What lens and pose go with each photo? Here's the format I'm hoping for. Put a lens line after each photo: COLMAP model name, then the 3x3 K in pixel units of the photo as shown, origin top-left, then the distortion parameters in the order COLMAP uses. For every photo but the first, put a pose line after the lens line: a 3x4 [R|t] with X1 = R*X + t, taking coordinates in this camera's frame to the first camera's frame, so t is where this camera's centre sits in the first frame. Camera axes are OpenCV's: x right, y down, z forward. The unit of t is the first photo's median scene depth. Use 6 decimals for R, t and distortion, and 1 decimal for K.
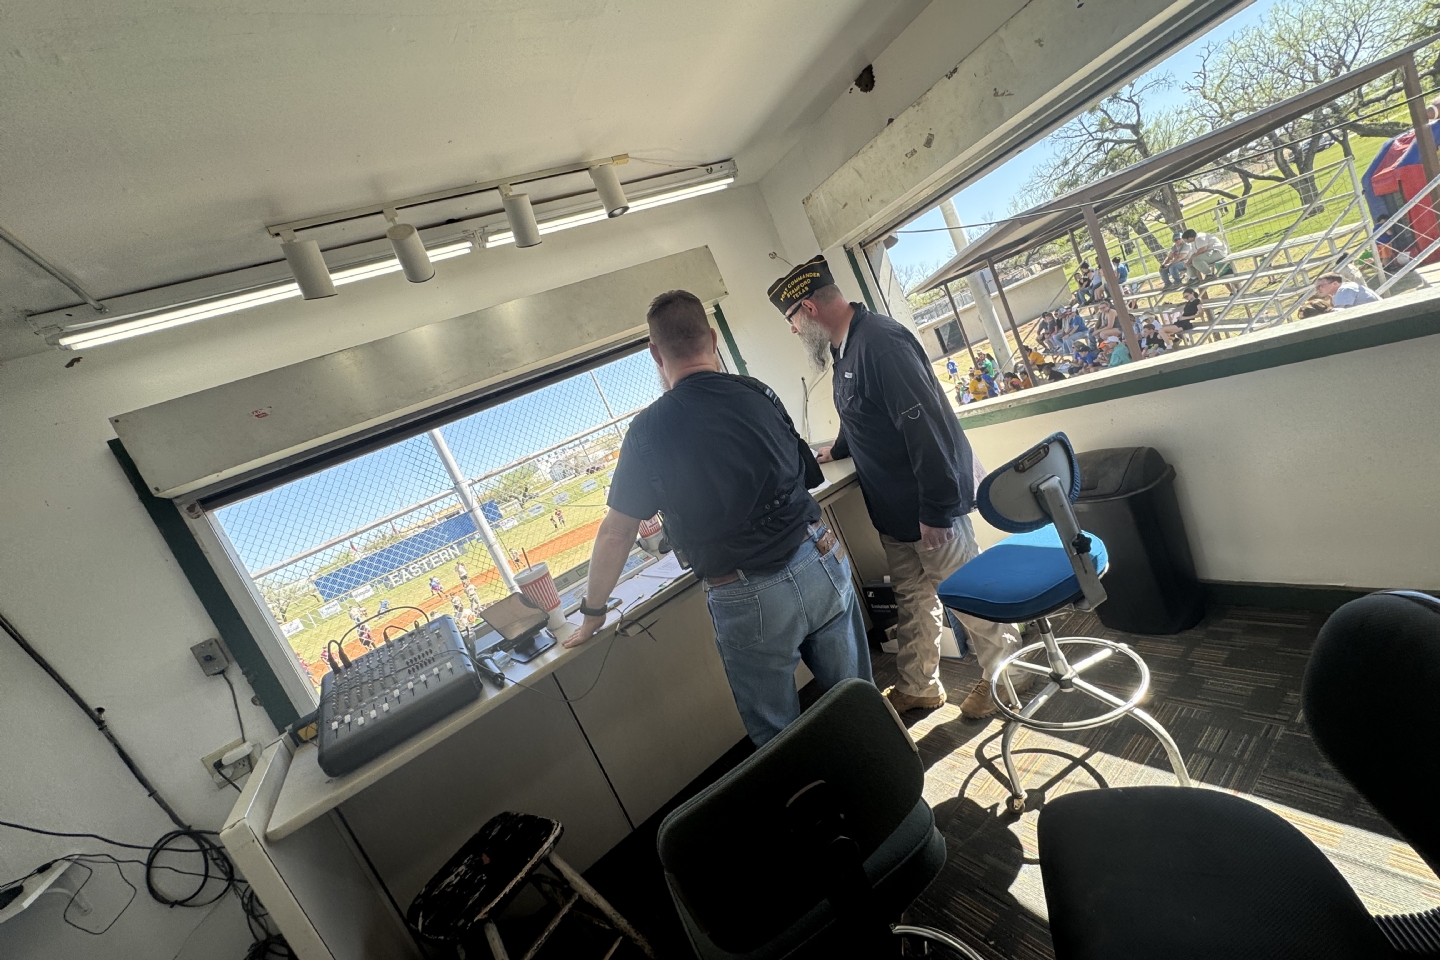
lens RADIAL K [[568.8, 0, 726.8], [0, 568.8, 480.1], [0, 0, 1]] dist [-0.002385, -0.000007]
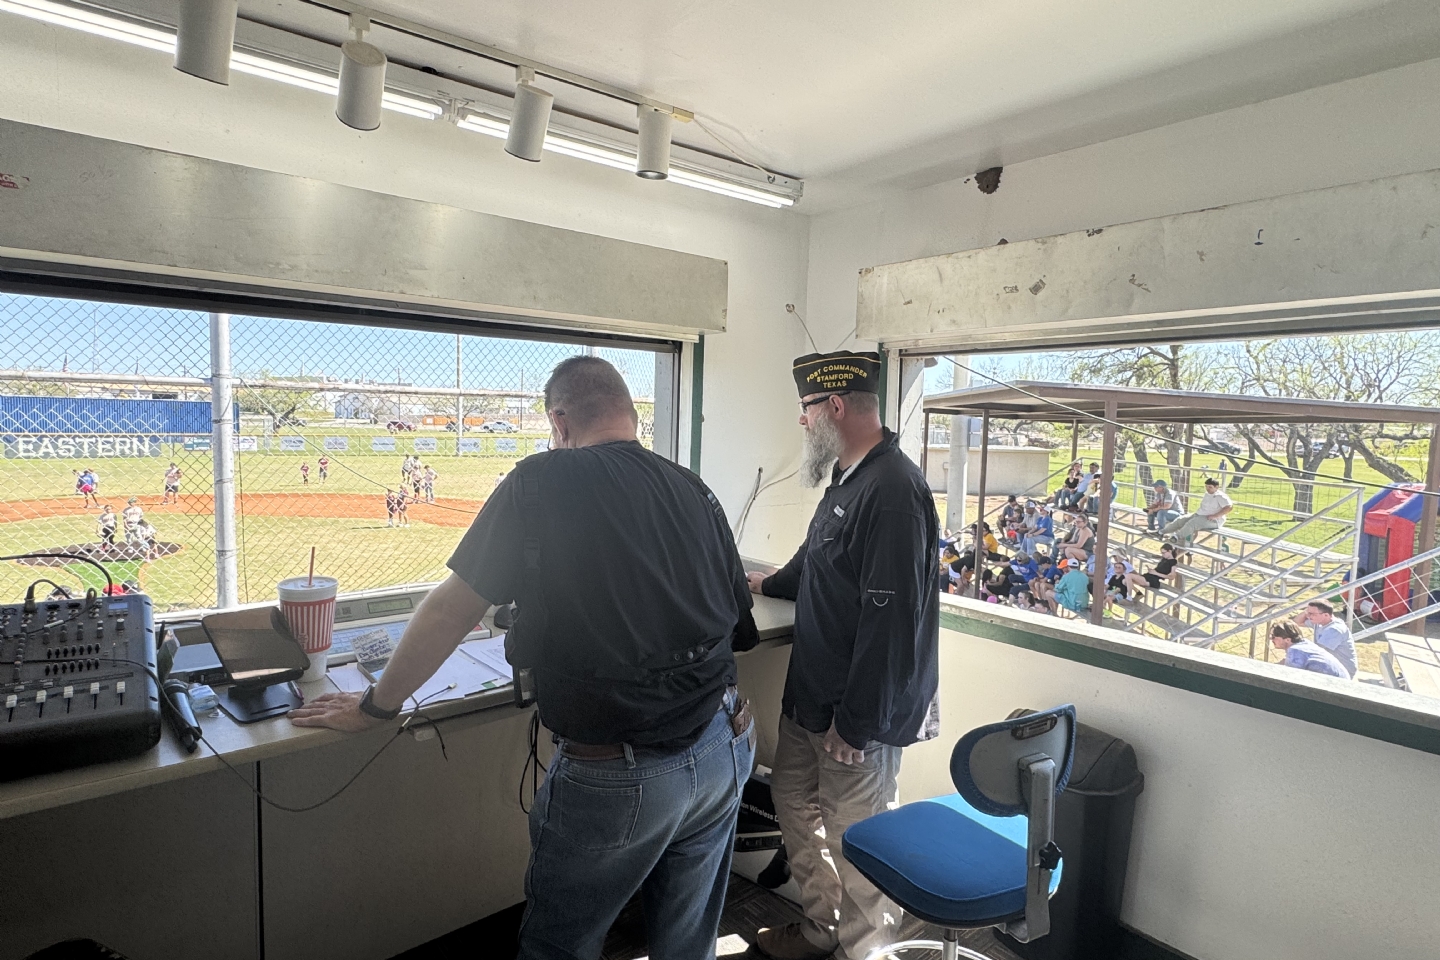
lens RADIAL K [[760.3, 0, 724.7], [0, 760.3, 479.4], [0, 0, 1]] dist [-0.002387, -0.000049]
pose [[0.892117, 0.421251, 0.163324, -0.104768], [-0.404033, 0.905620, -0.128879, -0.027799], [-0.202200, 0.048986, 0.978118, 0.041204]]
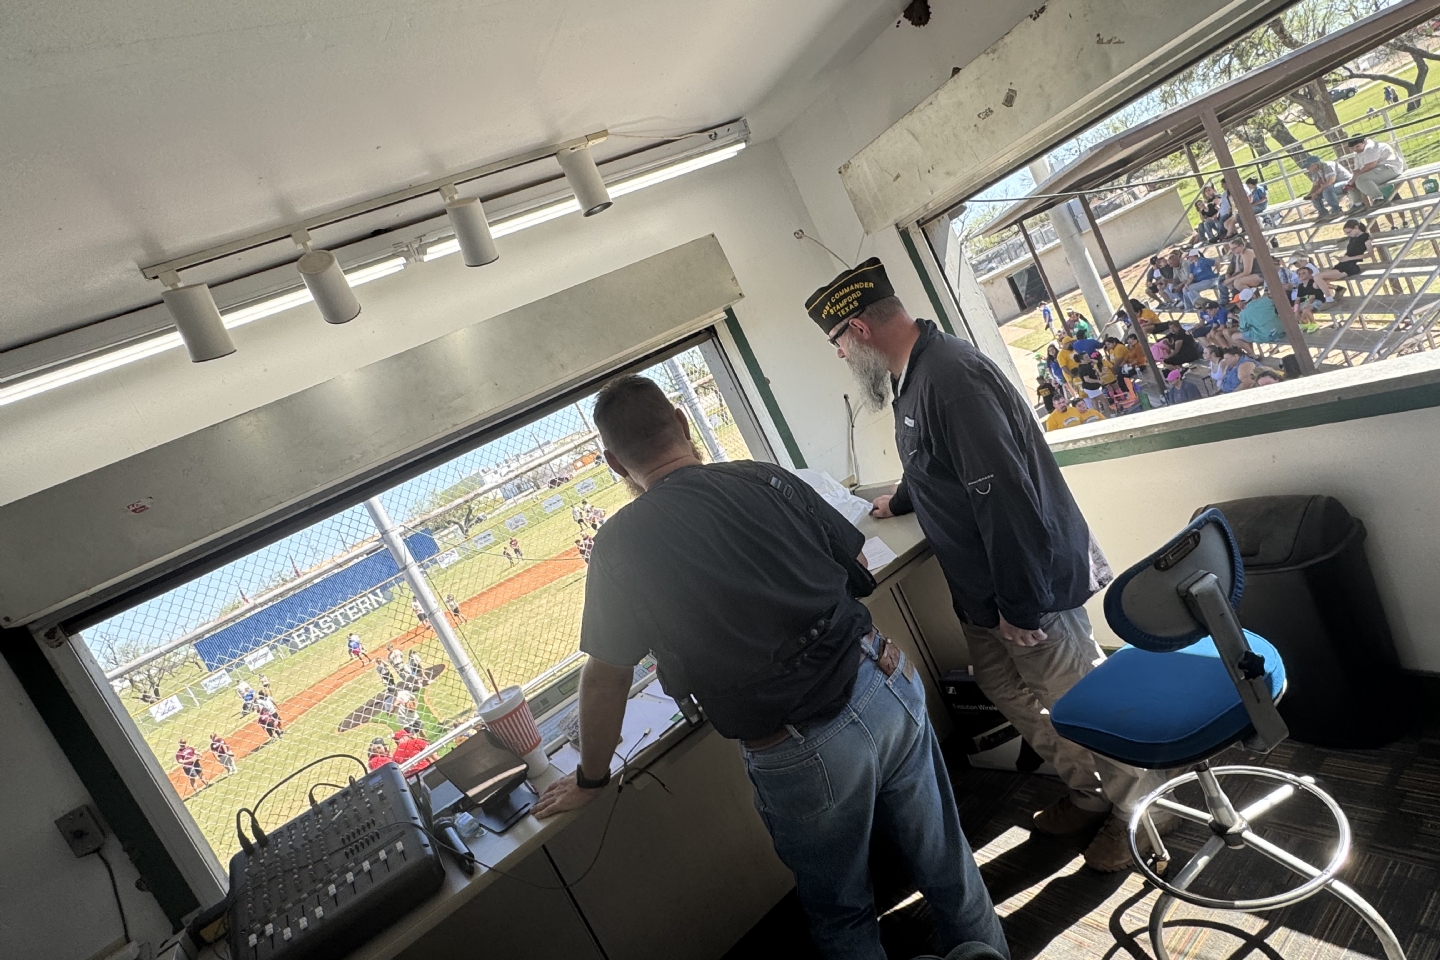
lens RADIAL K [[760.9, 0, 723.0], [0, 760.9, 478.1], [0, 0, 1]] dist [-0.002402, -0.000403]
pose [[0.999143, -0.038108, -0.016187, -0.023428], [0.037878, 0.999181, -0.014248, -0.098709], [0.016717, 0.013622, 0.999767, 0.002083]]
